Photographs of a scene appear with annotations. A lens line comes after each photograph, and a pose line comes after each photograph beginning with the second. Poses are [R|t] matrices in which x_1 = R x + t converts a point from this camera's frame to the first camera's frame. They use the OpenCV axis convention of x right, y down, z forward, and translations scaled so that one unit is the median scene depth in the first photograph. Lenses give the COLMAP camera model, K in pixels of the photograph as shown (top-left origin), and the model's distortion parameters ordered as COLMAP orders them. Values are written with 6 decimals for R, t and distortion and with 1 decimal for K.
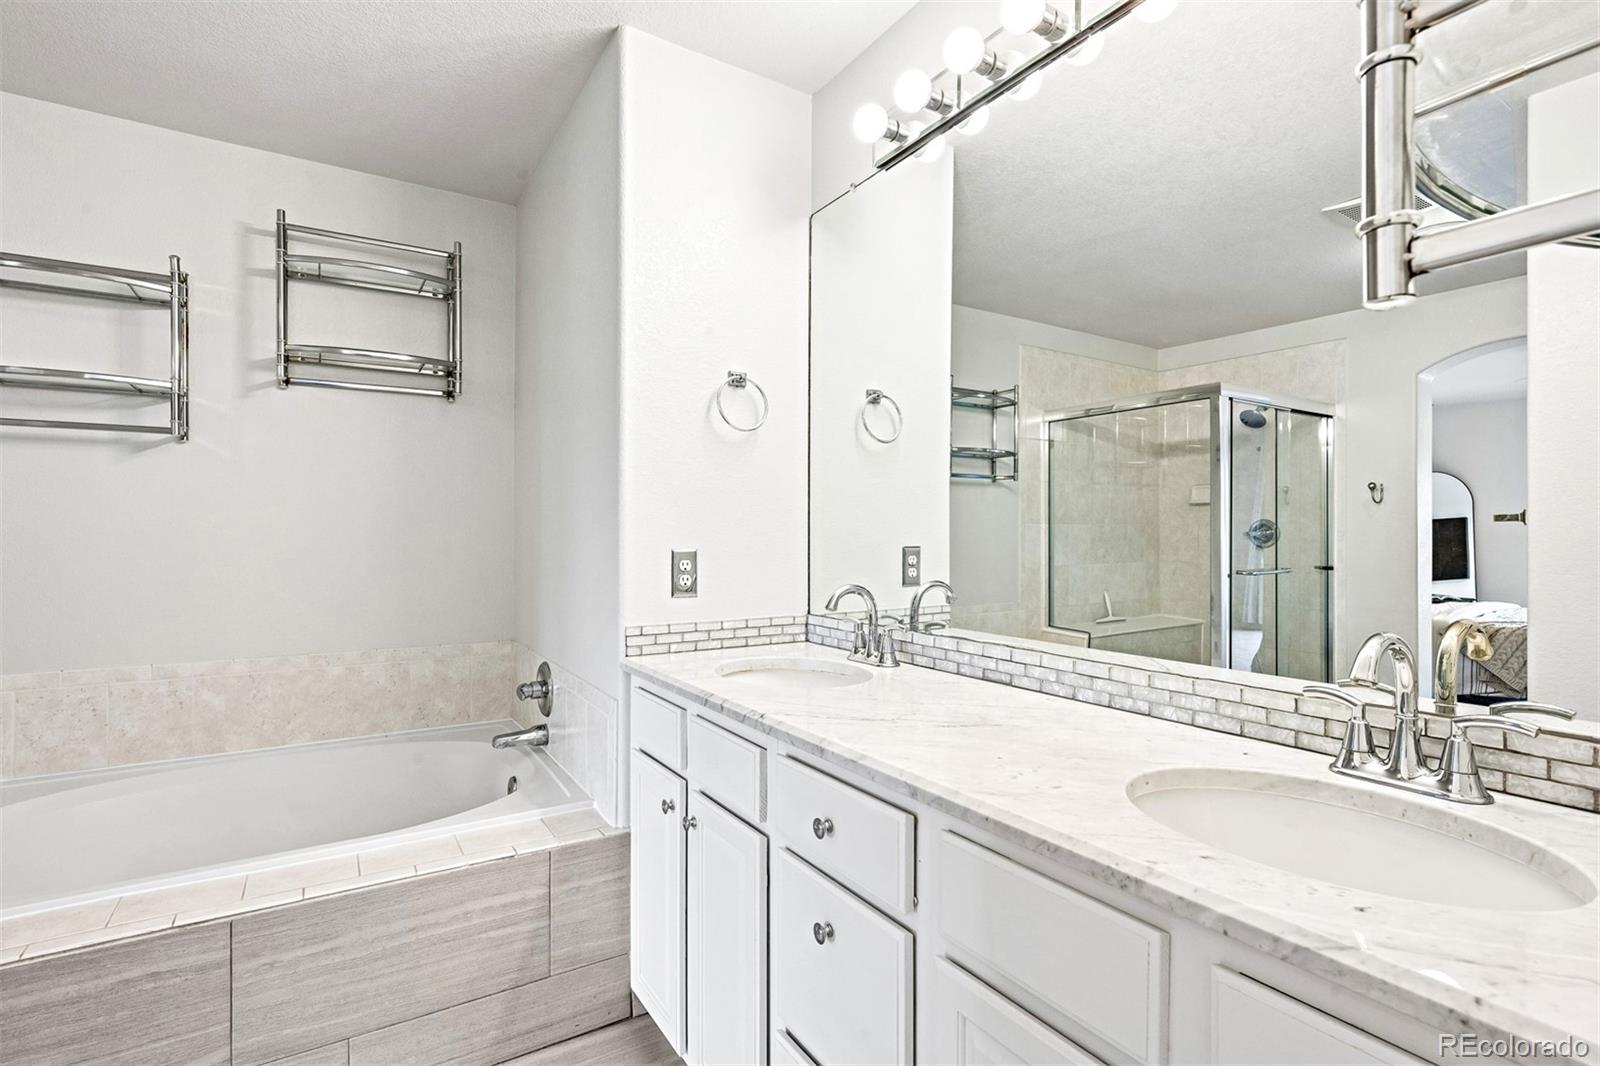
lens RADIAL K [[773.7, 0, 809.0], [0, 773.7, 538.6], [0, 0, 1]] dist [-0.002580, -0.000019]
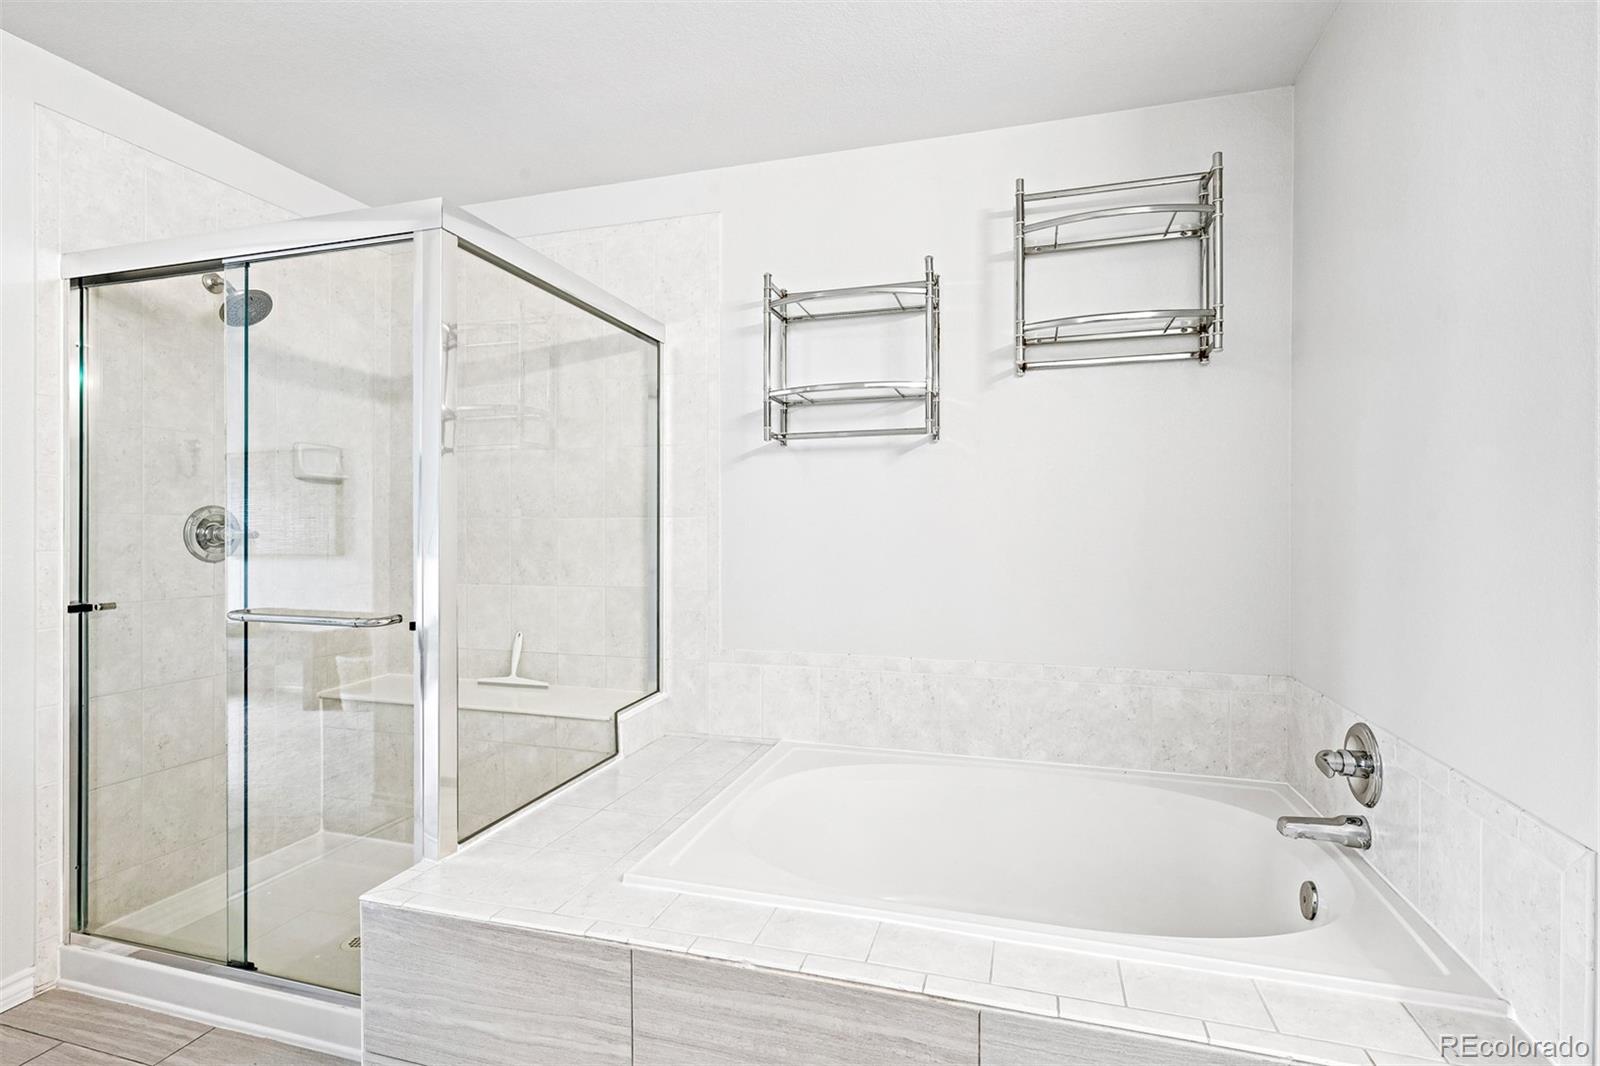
lens RADIAL K [[759.6, 0, 813.8], [0, 759.6, 534.1], [0, 0, 1]] dist [0.012370, 0.000064]
pose [[0.666673, 0.001361, -0.745349, -0.166601], [-0.002557, 0.999997, -0.000462, -0.002335], [0.745346, 0.002214, 0.666675, 0.208611]]
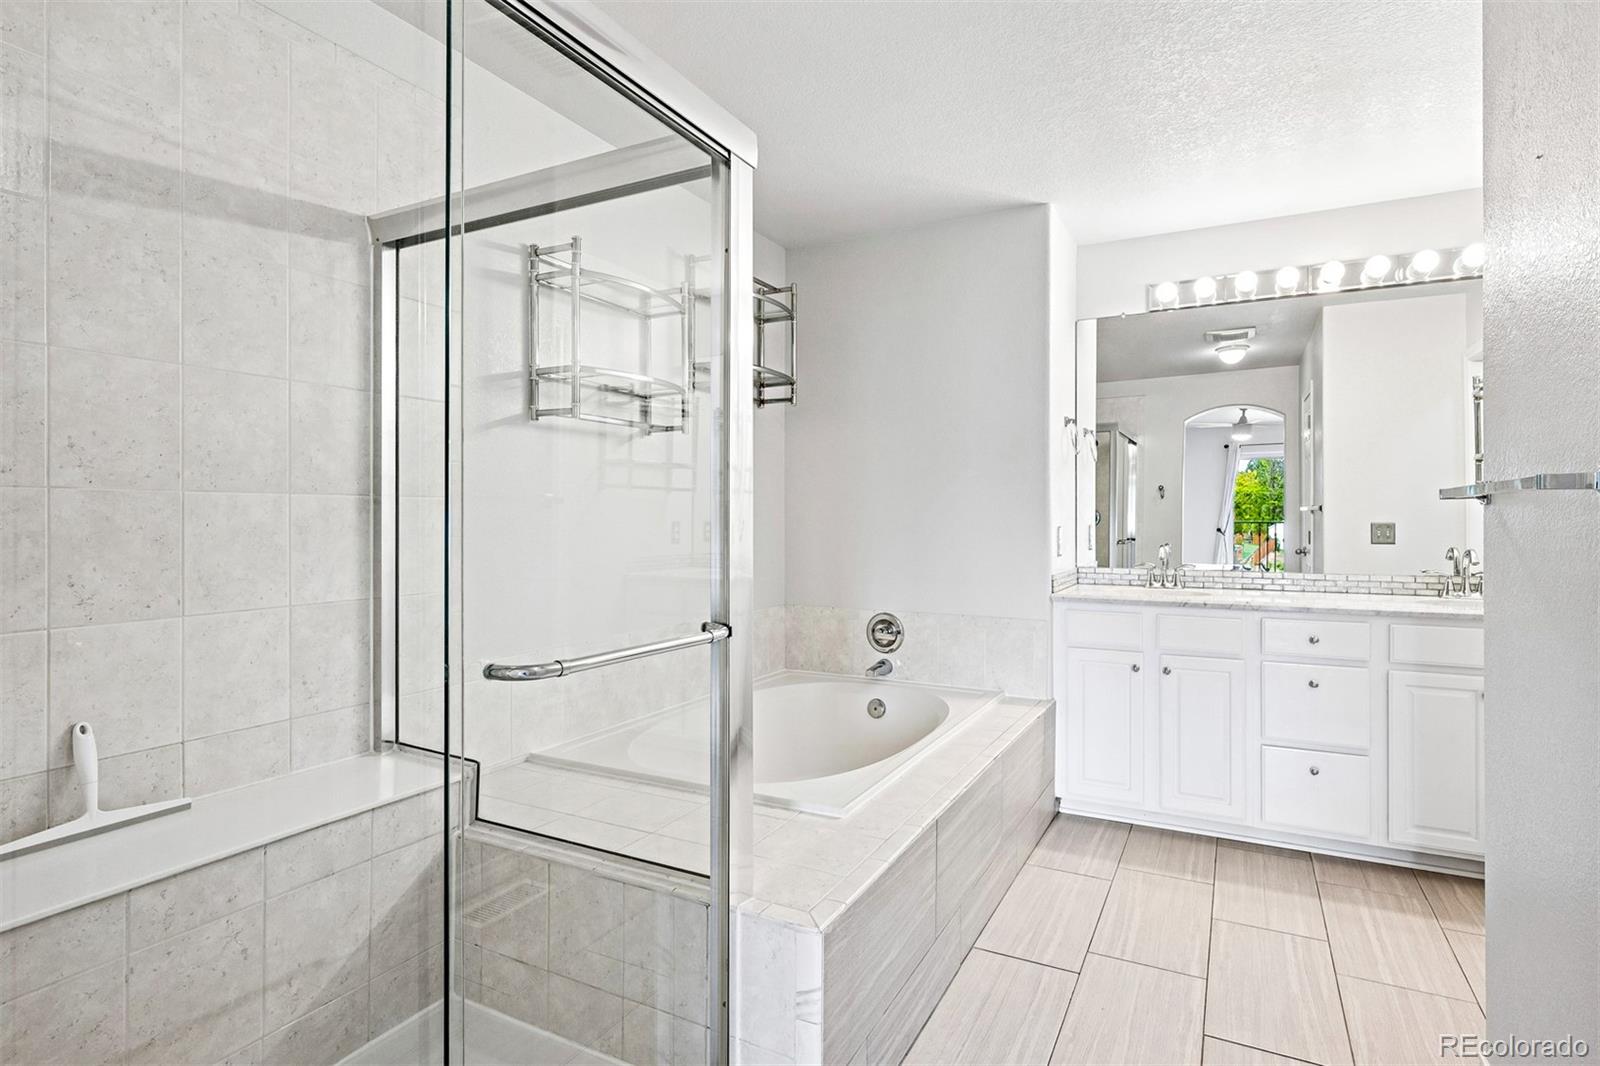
lens RADIAL K [[815.7, 0, 816.1], [0, 815.7, 523.0], [0, 0, 1]] dist [0.000736, -0.000944]
pose [[0.854301, -0.005790, 0.519747, -1.172963], [0.006648, 0.999978, 0.000213, 0.003097], [-0.519737, 0.003273, 0.854320, -0.146854]]
